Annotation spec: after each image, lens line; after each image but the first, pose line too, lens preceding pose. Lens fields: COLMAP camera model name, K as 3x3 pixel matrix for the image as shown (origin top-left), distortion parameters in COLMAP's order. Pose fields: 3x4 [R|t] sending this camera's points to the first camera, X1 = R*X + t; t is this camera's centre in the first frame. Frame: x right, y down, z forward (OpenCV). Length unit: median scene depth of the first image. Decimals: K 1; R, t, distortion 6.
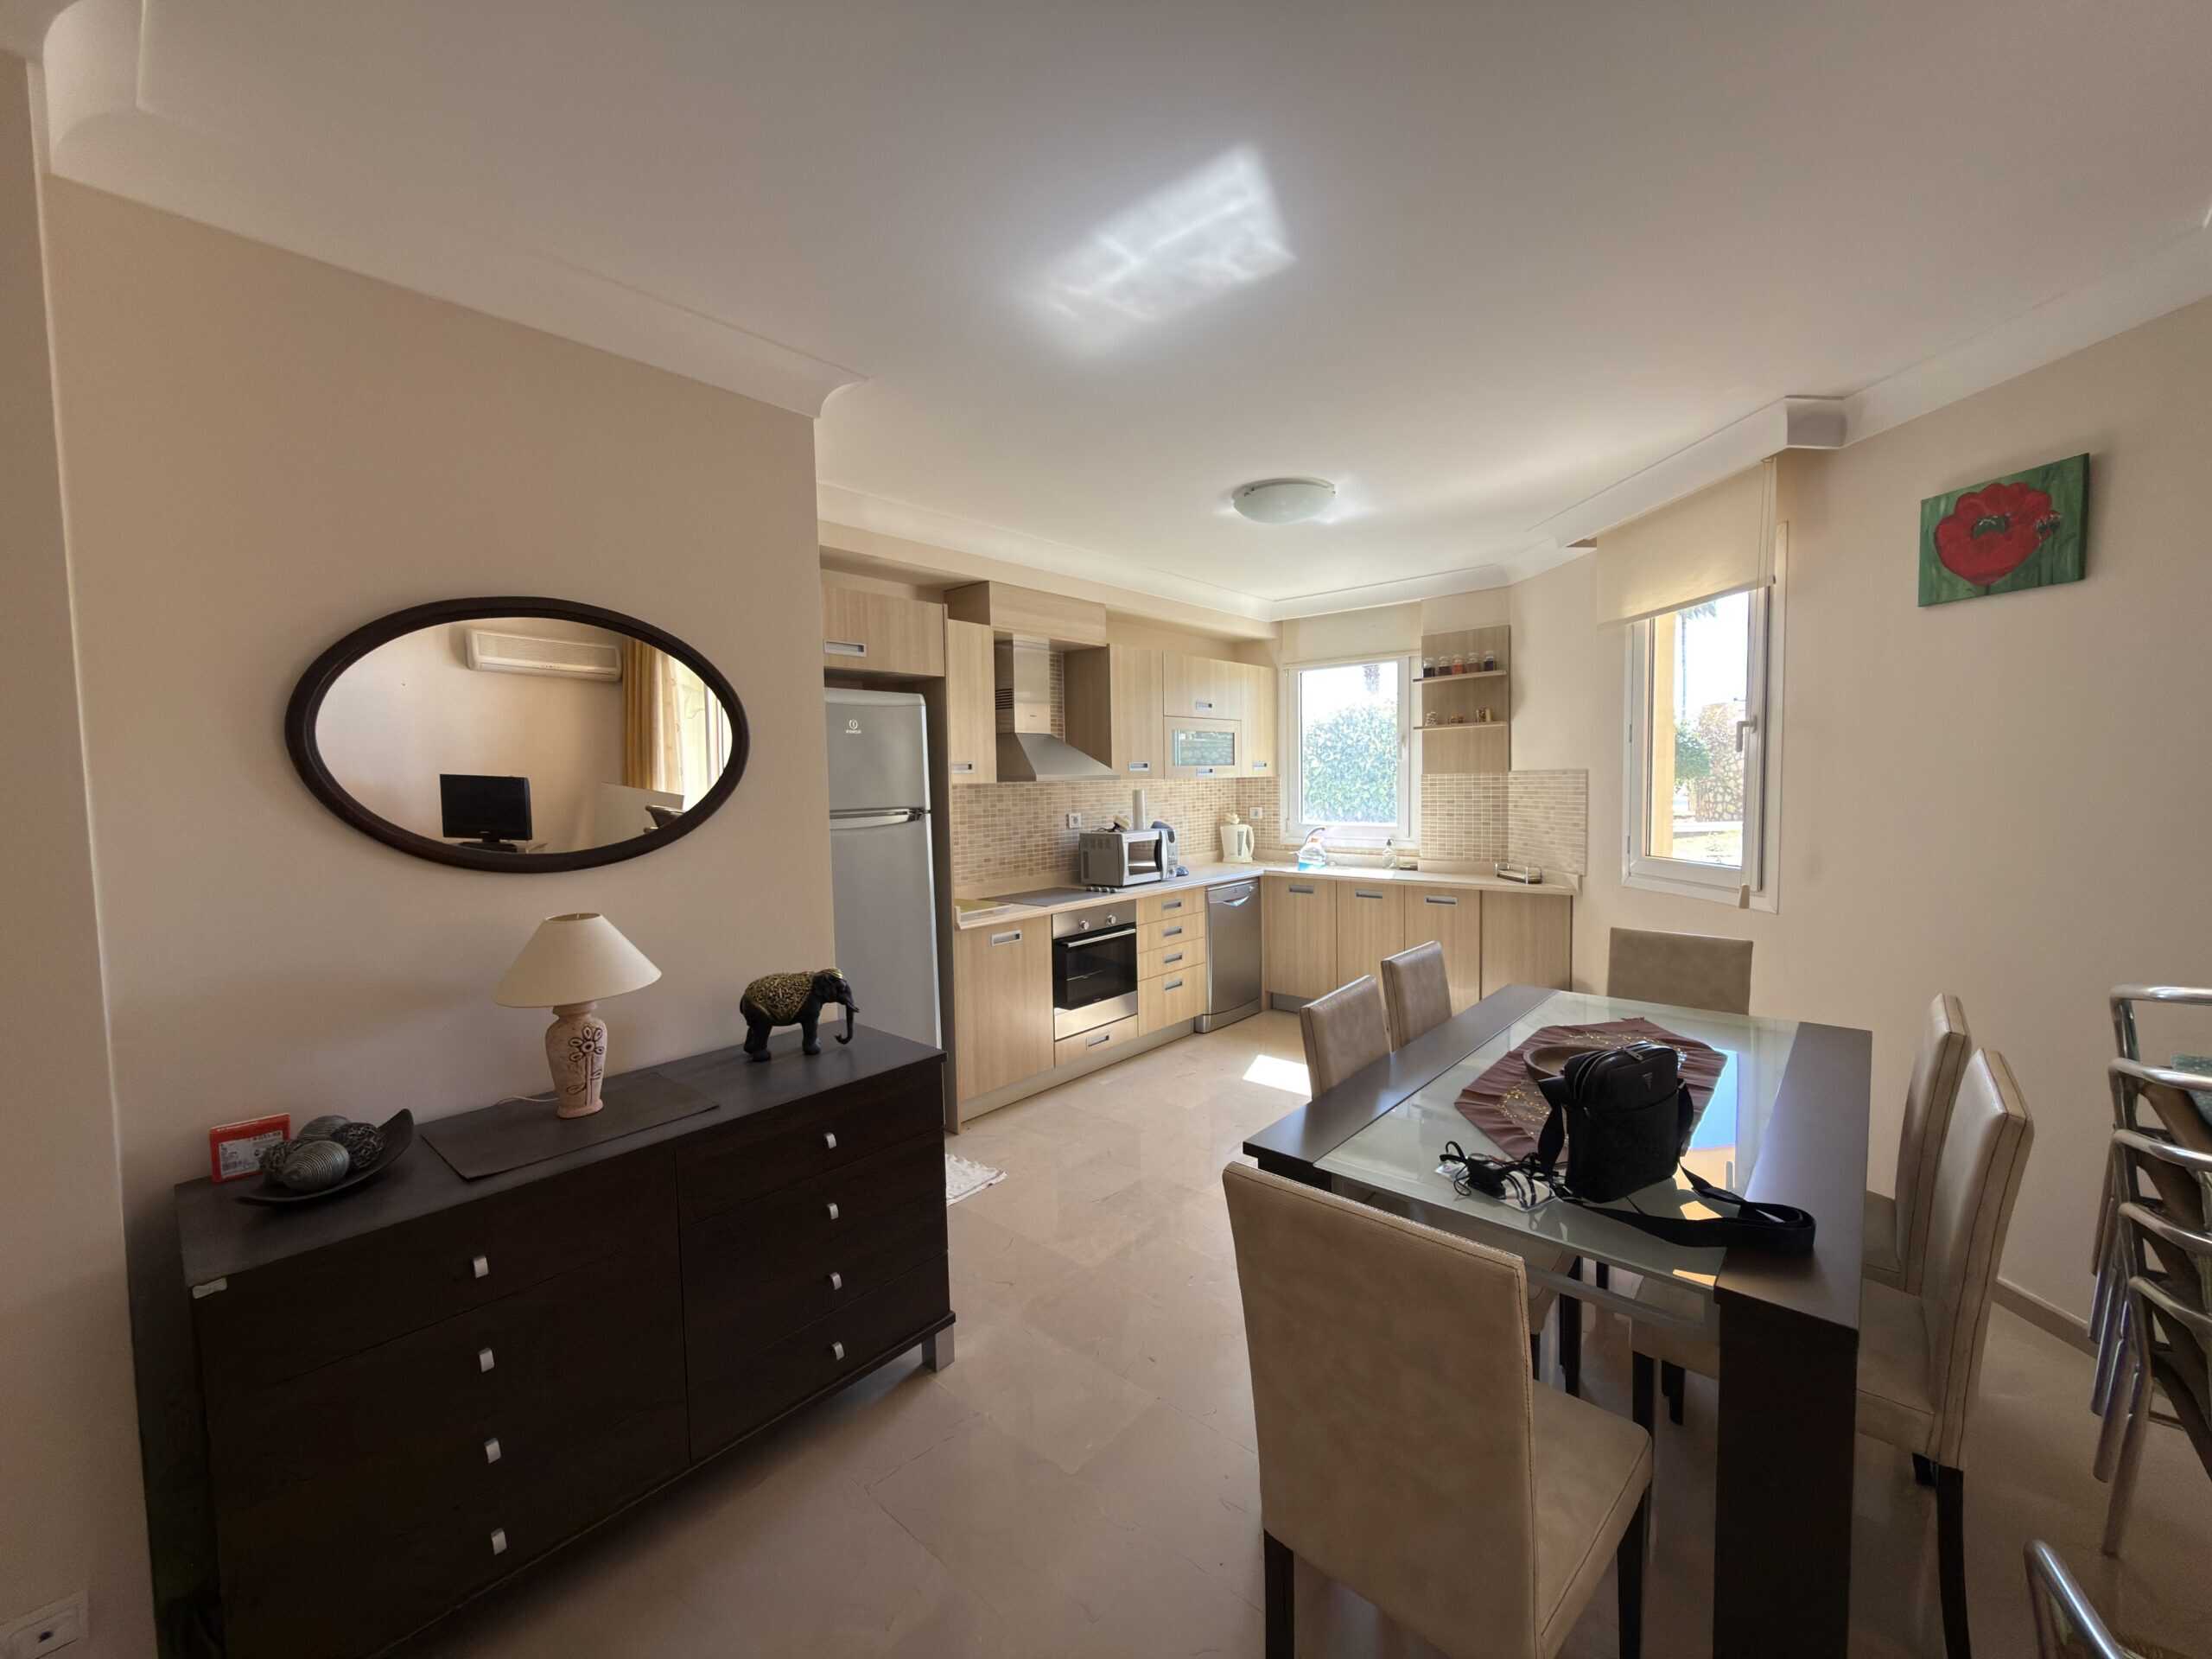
lens RADIAL K [[874.3, 0, 1106.0], [0, 874.3, 829.5], [0, 0, 1]] dist [0.000528, 0.000131]
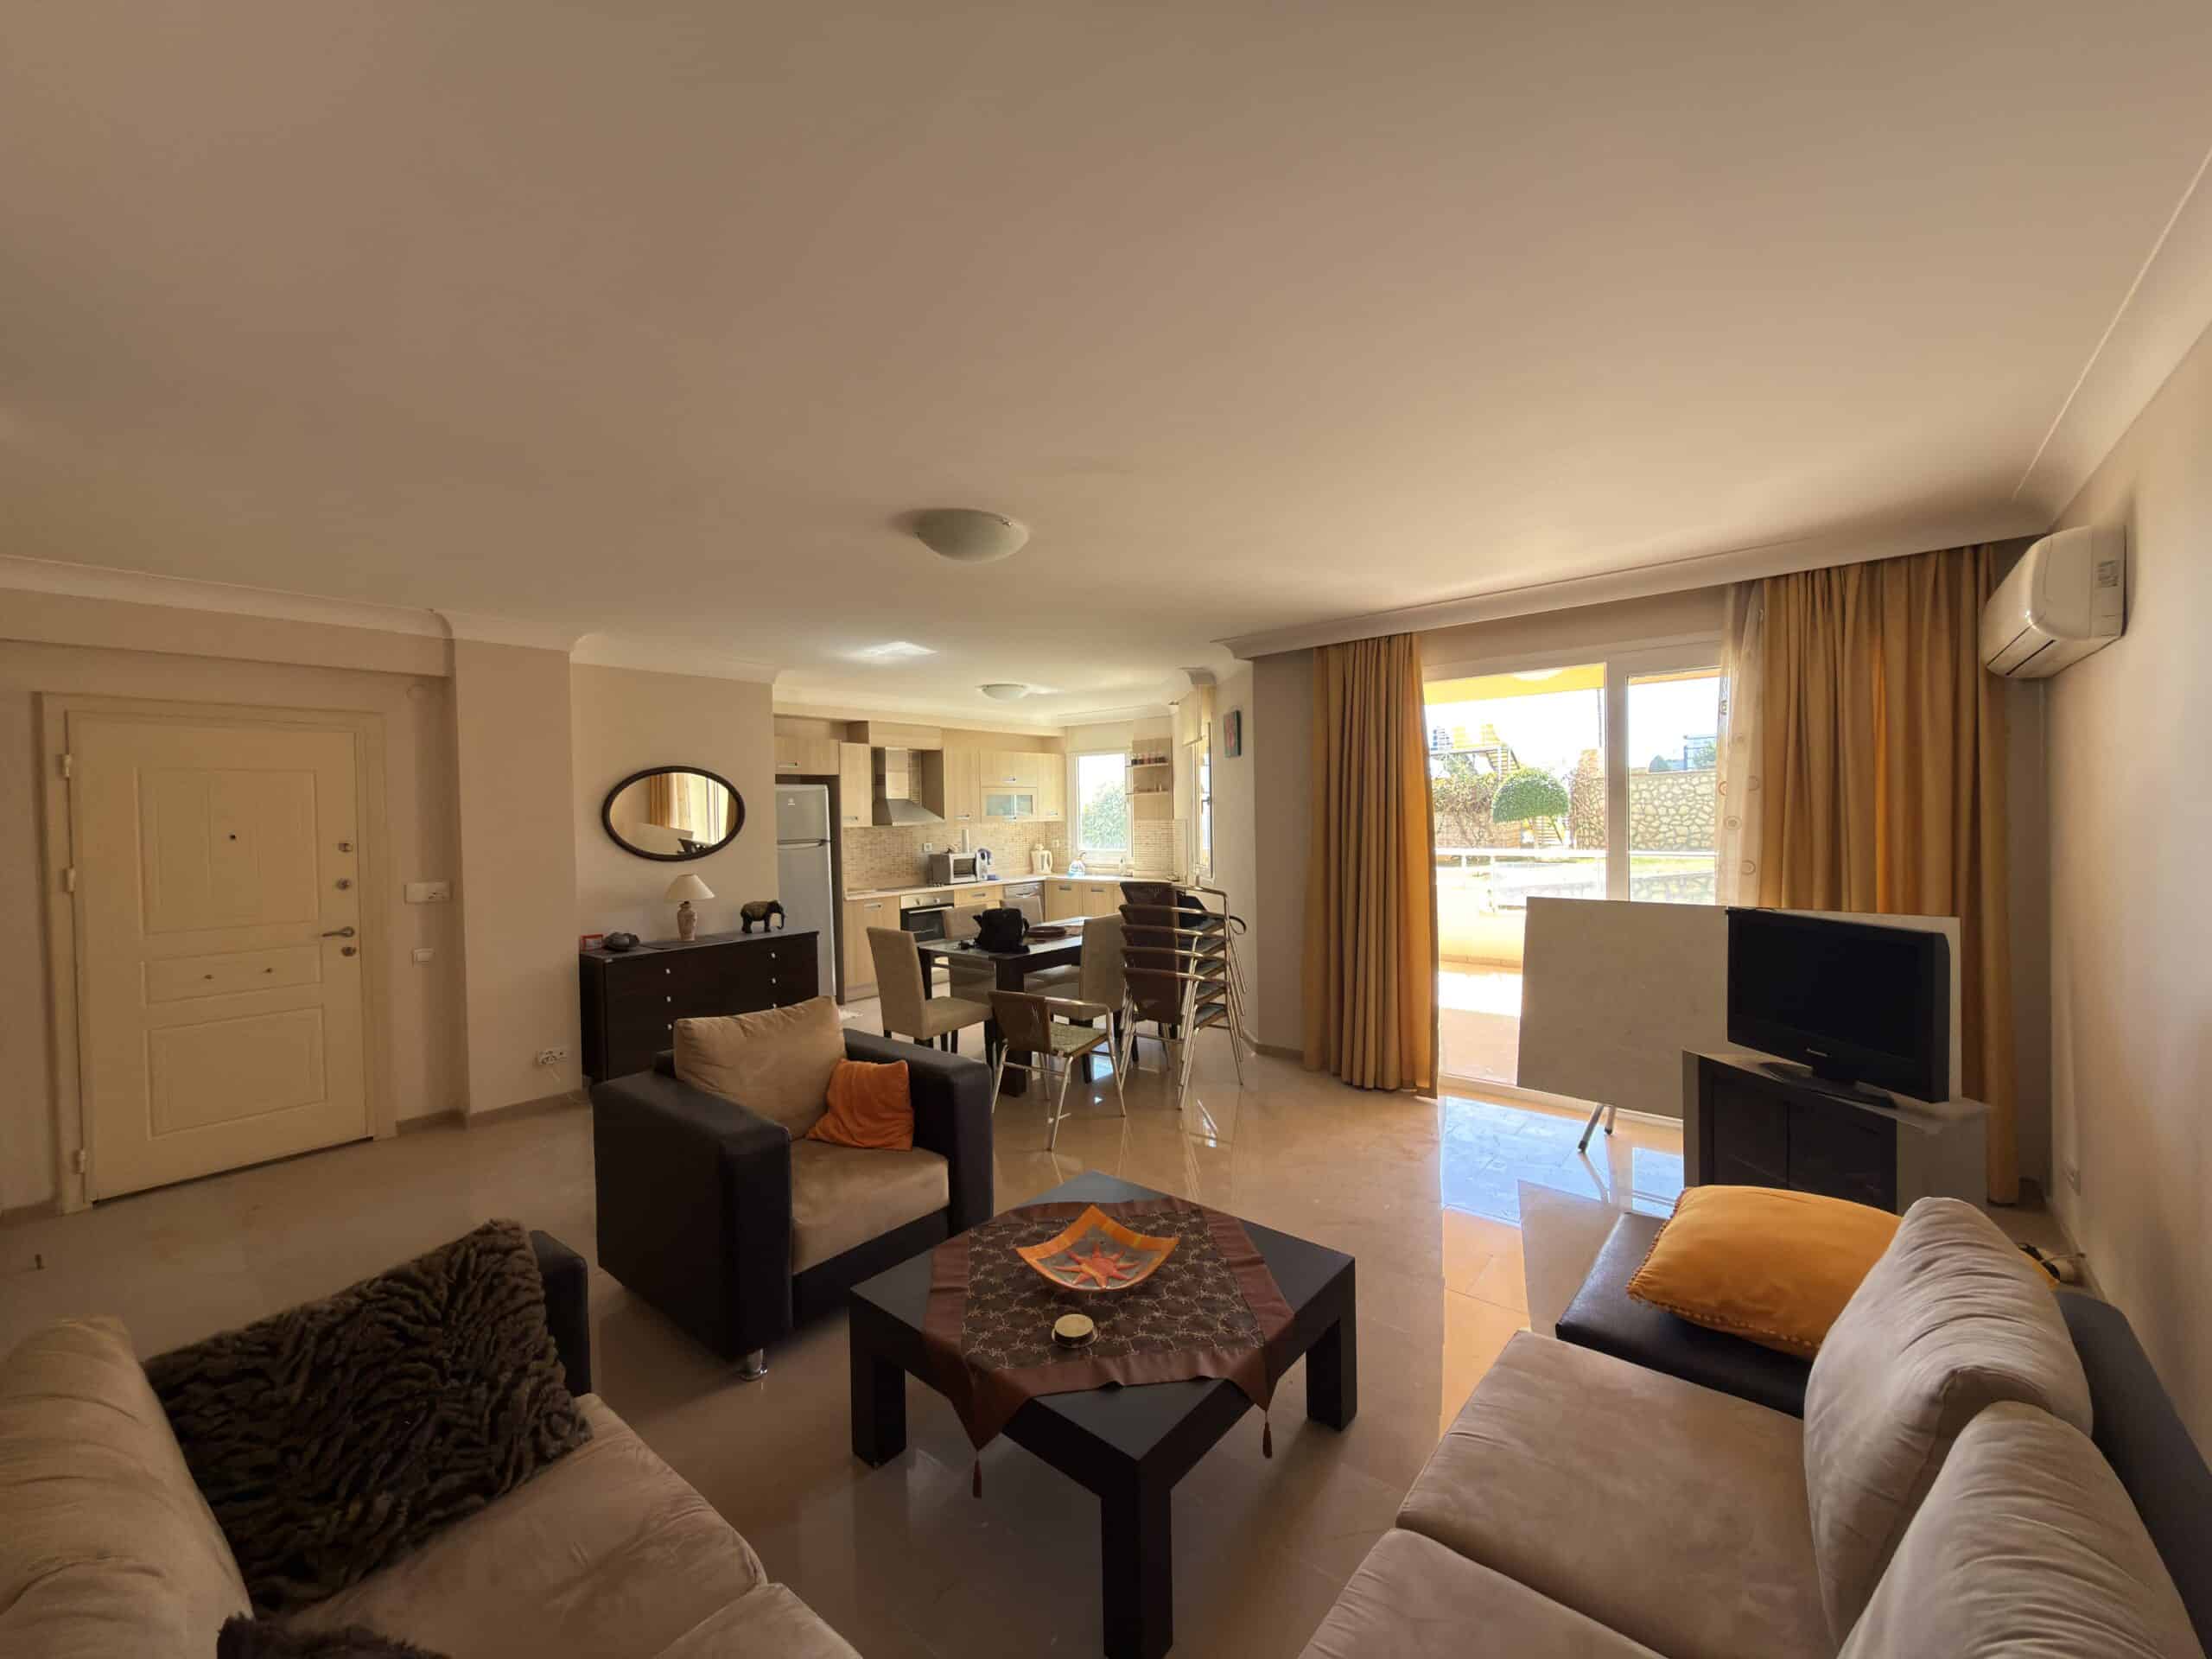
lens RADIAL K [[874.3, 0, 1106.0], [0, 874.3, 829.5], [0, 0, 1]] dist [0.000528, 0.000131]
pose [[0.999598, 0.001992, 0.028267, 0.281231], [-0.000915, 0.999274, -0.038091, 0.021406], [-0.028323, 0.038050, 0.998874, -0.773854]]
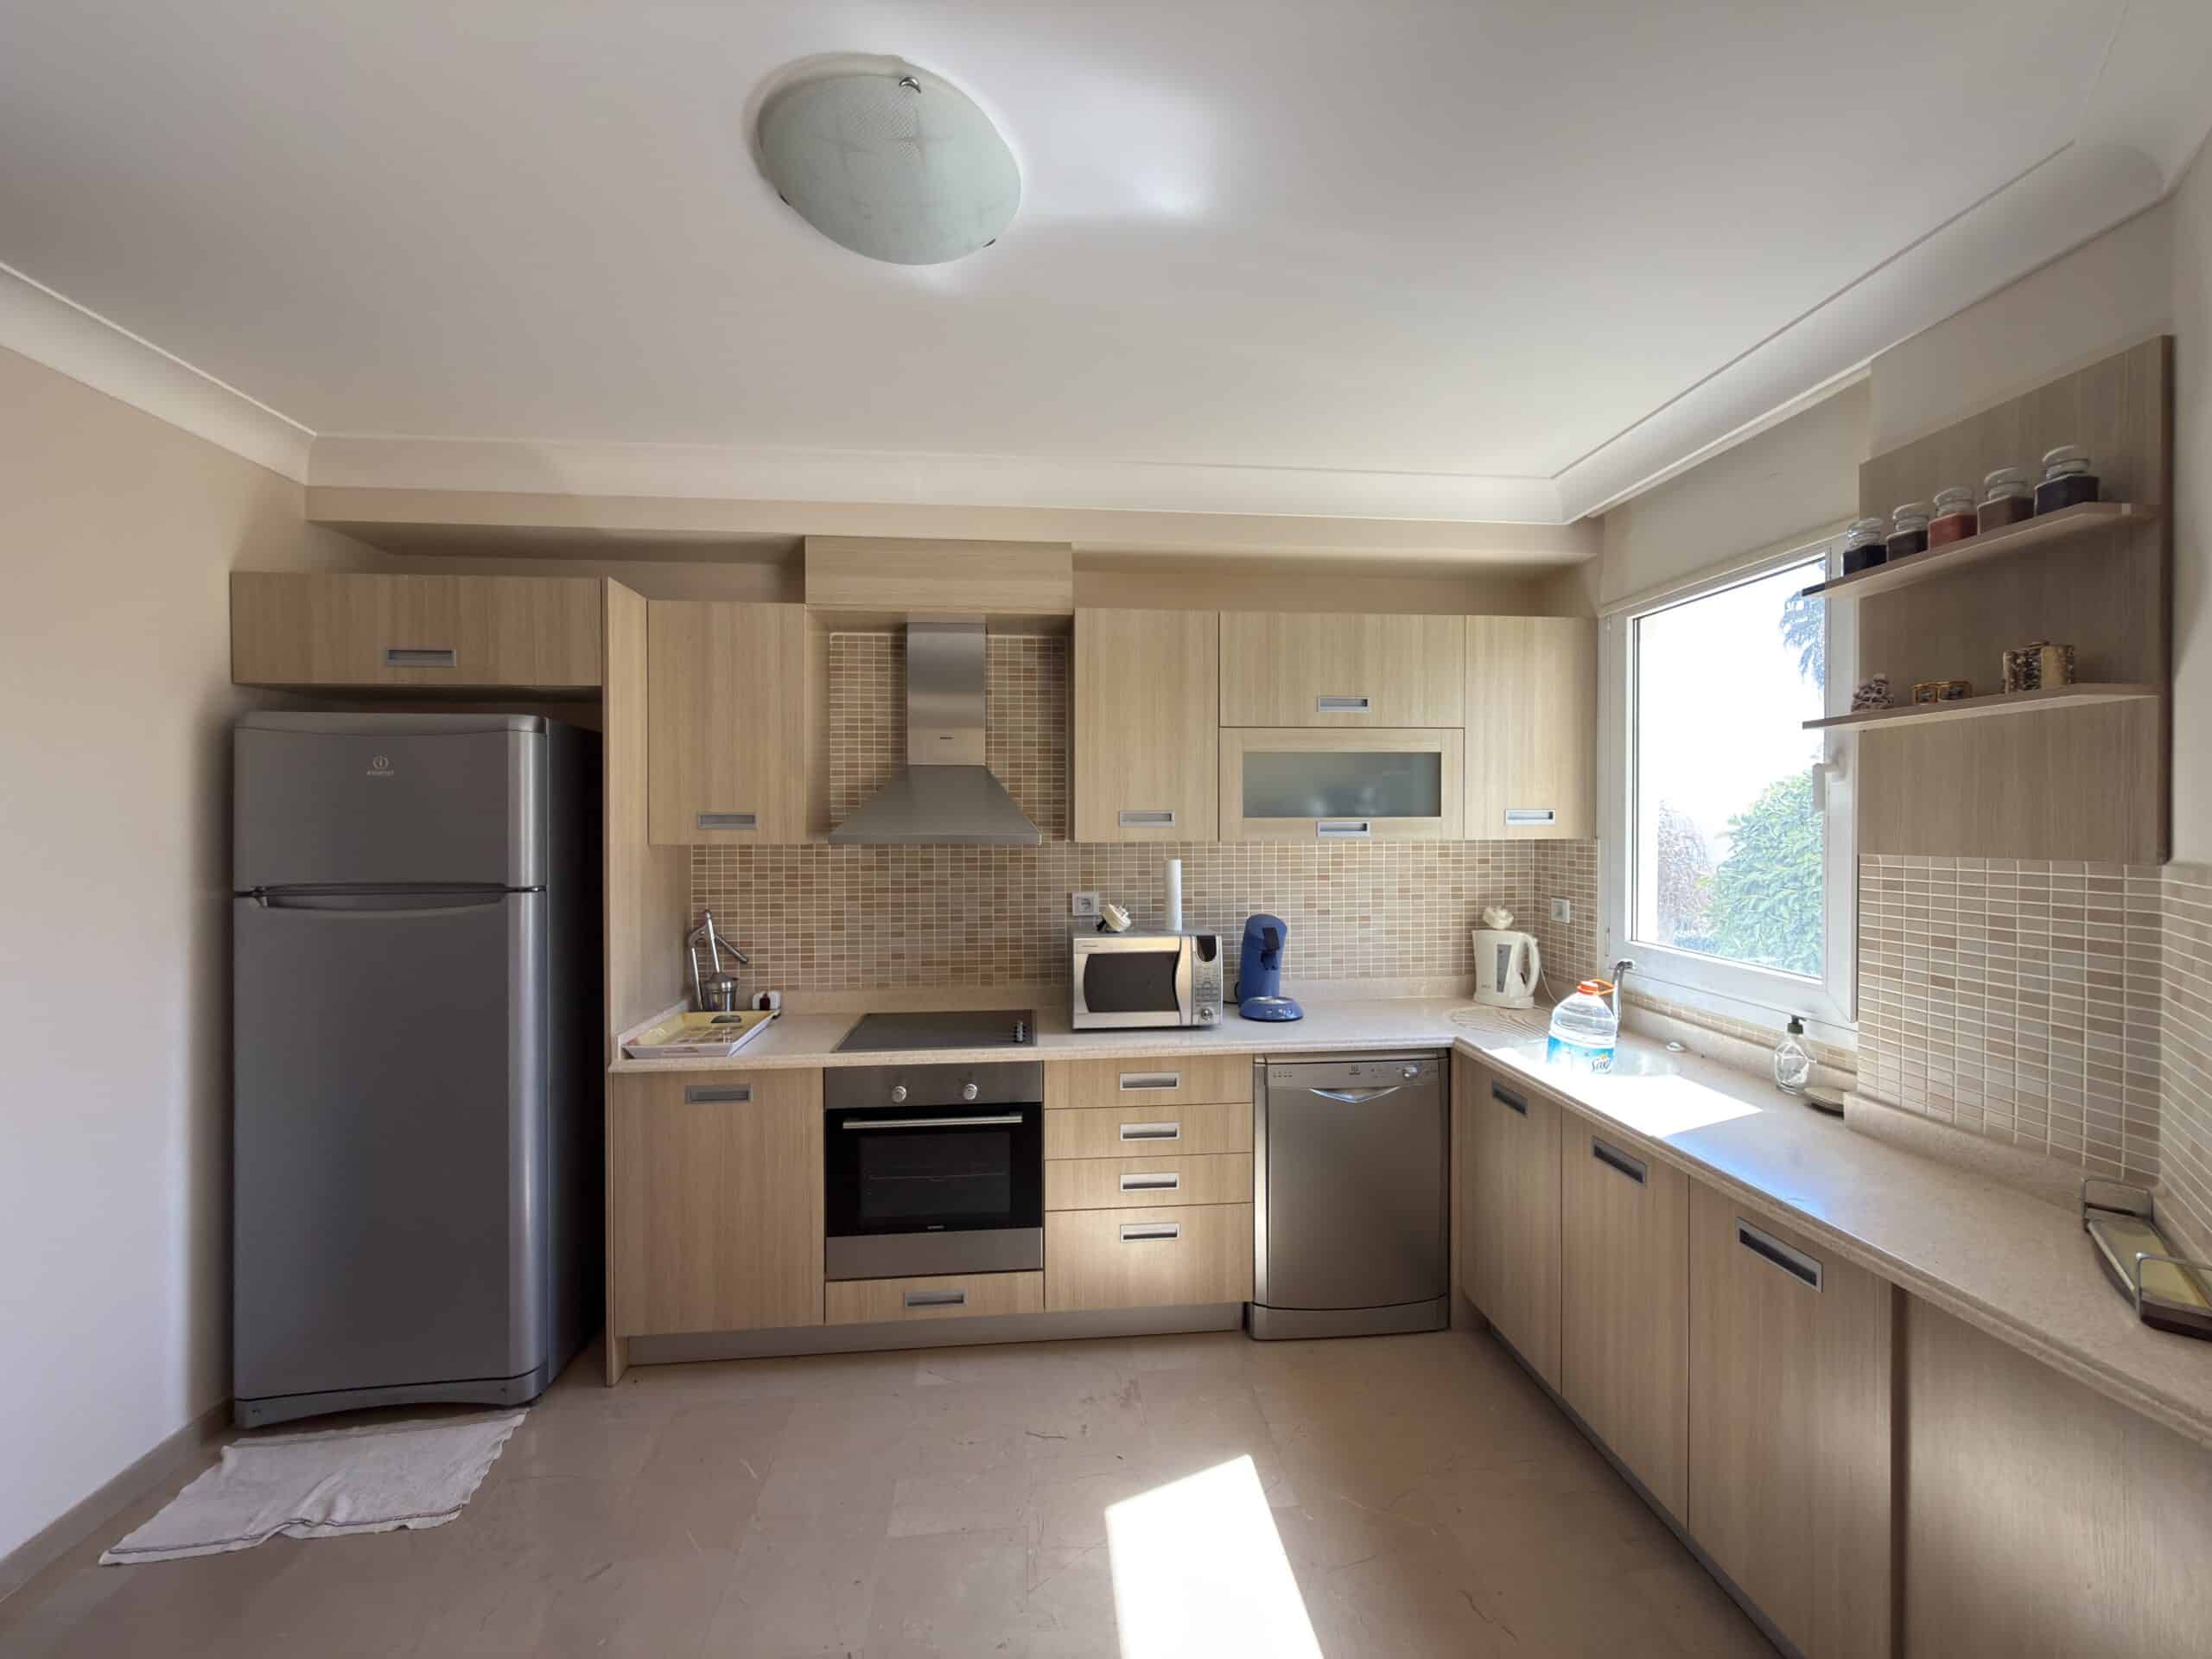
lens RADIAL K [[874.3, 0, 1106.0], [0, 874.3, 829.5], [0, 0, 1]] dist [0.000528, 0.000131]
pose [[0.730396, 0.027100, -0.682486, 0.413209], [-0.051649, 0.998543, -0.015625, -0.056435], [0.681069, 0.046662, 0.730731, 0.583155]]
